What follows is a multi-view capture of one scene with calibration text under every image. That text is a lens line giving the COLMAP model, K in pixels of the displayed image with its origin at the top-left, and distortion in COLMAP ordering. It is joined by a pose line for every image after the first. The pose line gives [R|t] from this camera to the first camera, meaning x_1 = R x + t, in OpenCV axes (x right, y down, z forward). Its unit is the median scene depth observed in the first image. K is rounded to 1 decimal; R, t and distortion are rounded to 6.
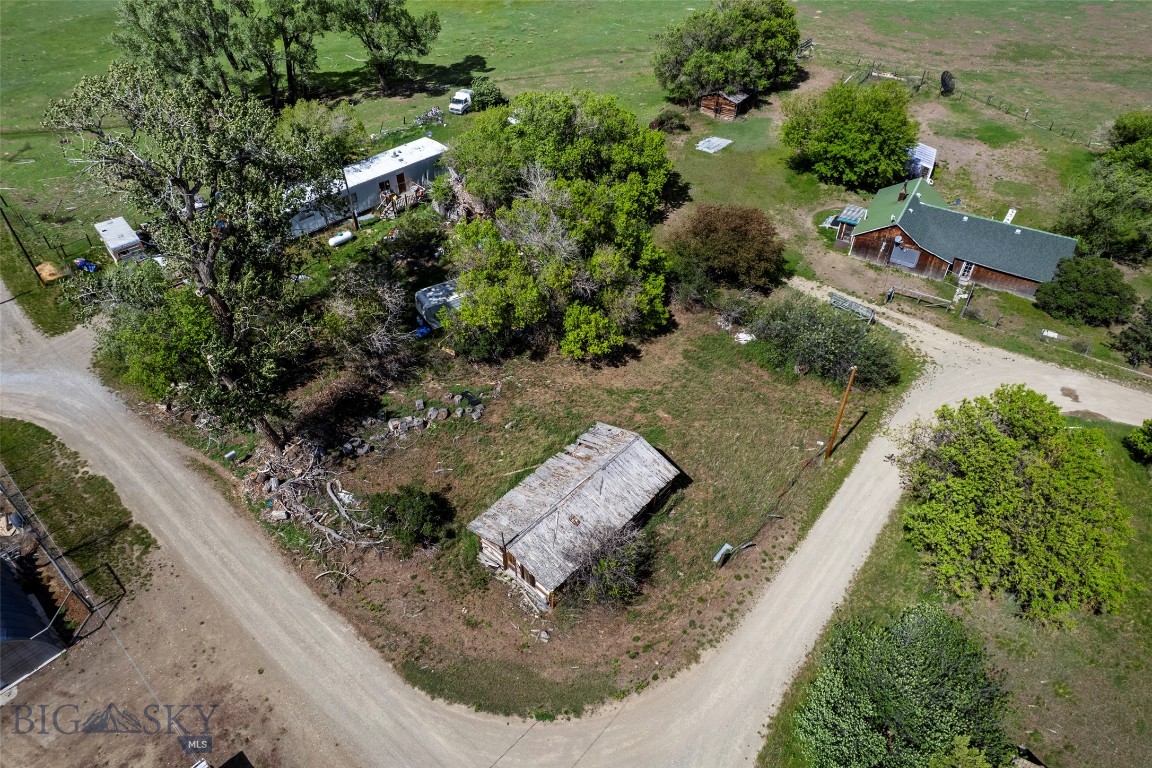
lens RADIAL K [[738.3, 0, 577.4], [0, 738.3, 386.9], [0, 0, 1]] dist [-0.080308, 0.072650]
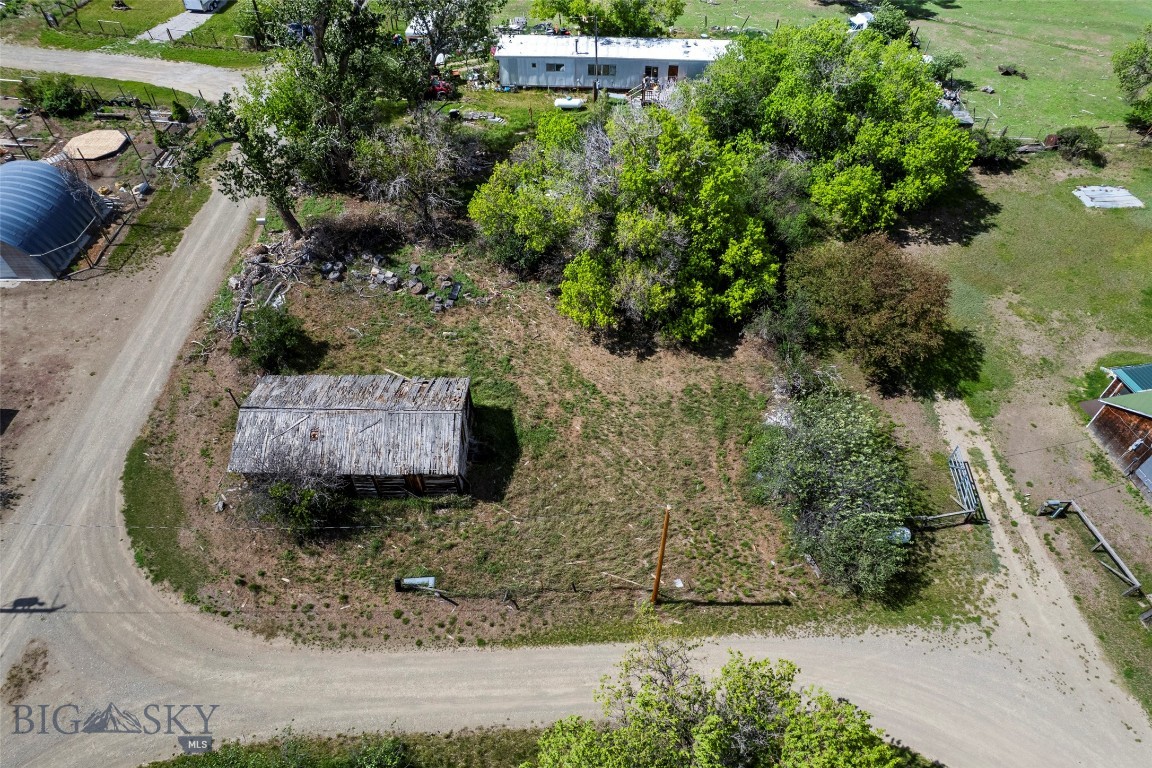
lens RADIAL K [[738.3, 0, 576.7], [0, 738.3, 384.8], [0, 0, 1]] dist [-0.080308, 0.072650]
pose [[0.667686, 0.553324, -0.498025, 0.433758], [-0.496423, 0.829466, 0.256029, -0.179274], [0.554762, 0.076284, 0.828505, 0.299437]]
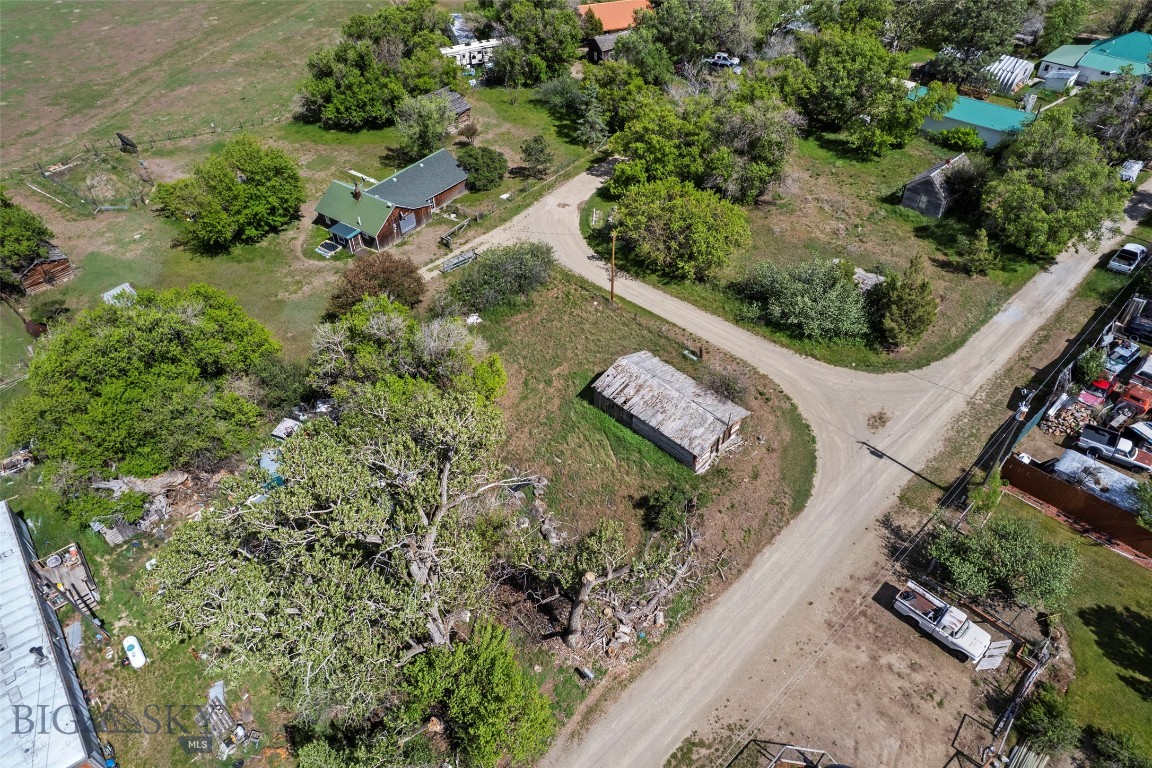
lens RADIAL K [[738.3, 0, 577.4], [0, 738.3, 385.2], [0, 0, 1]] dist [-0.080308, 0.072650]
pose [[0.079060, -0.672989, 0.735415, -0.746804], [0.673898, 0.579702, 0.458047, -0.454100], [-0.734582, 0.459382, 0.499357, 0.305387]]
